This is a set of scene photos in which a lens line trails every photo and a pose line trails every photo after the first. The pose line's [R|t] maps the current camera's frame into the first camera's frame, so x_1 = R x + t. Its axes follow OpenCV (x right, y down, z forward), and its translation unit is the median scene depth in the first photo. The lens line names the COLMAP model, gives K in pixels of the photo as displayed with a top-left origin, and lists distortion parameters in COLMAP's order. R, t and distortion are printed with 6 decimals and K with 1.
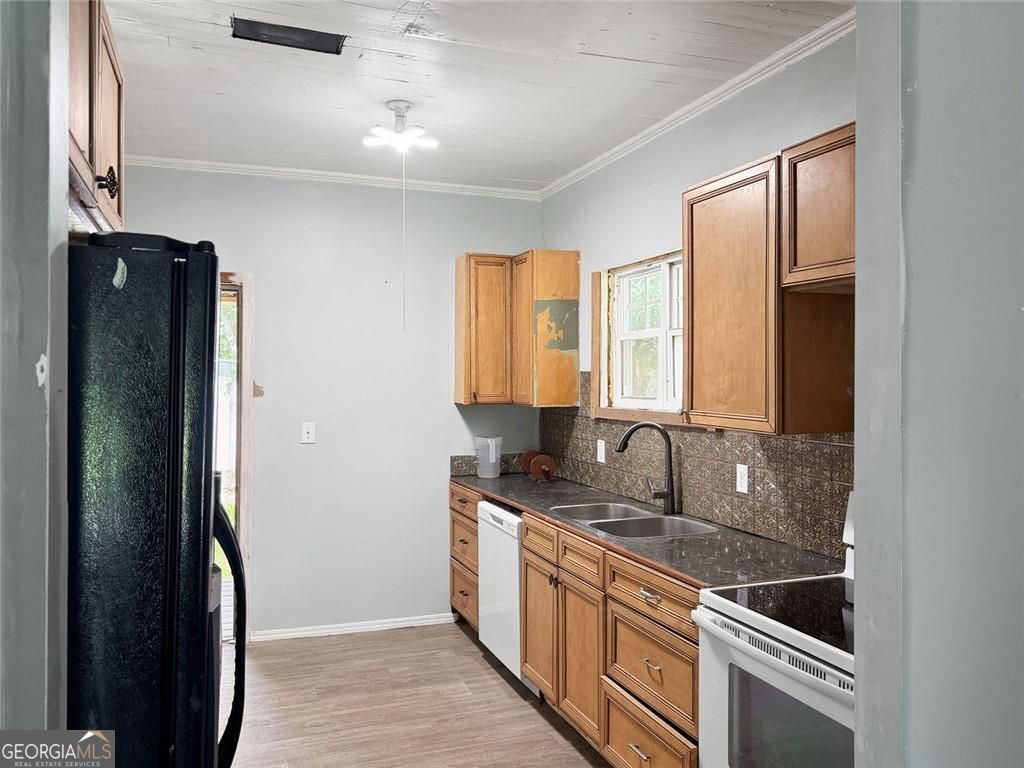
lens RADIAL K [[731.8, 0, 511.1], [0, 731.8, 382.5], [0, 0, 1]] dist [0.006204, -0.003846]
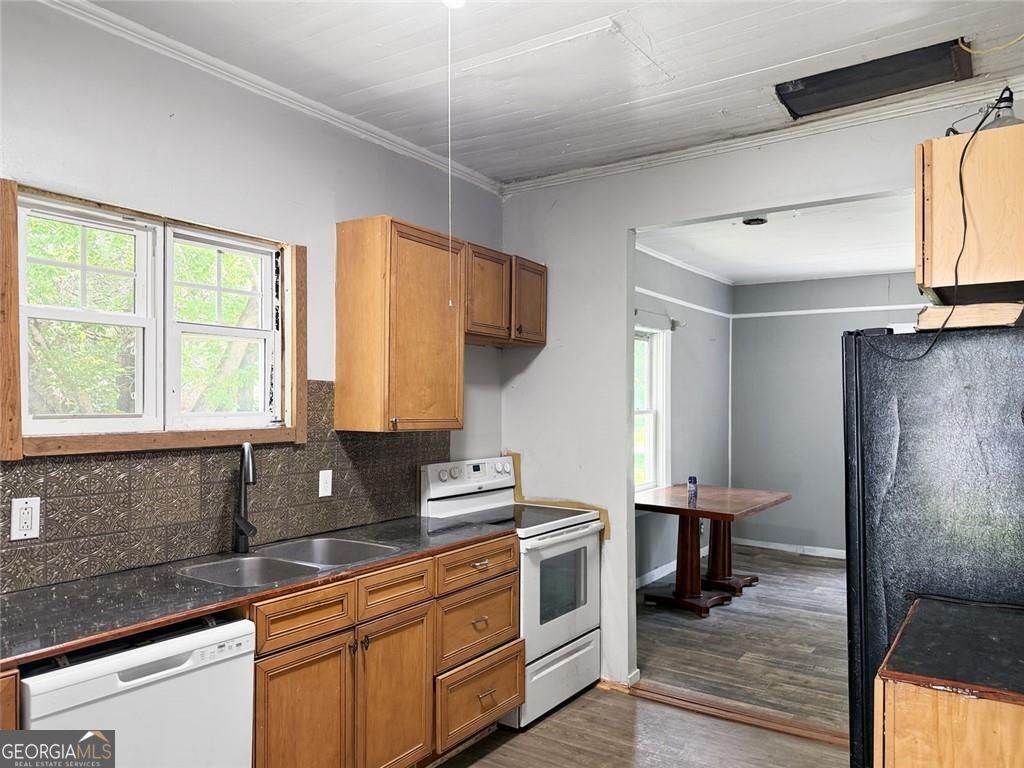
lens RADIAL K [[731.8, 0, 510.5], [0, 731.8, 382.1], [0, 0, 1]] dist [0.006204, -0.003846]
pose [[-0.577548, 0.025480, 0.815959, -0.726271], [0.003329, 0.999578, -0.028857, 0.014641], [-0.816350, -0.013950, -0.577389, 1.413567]]
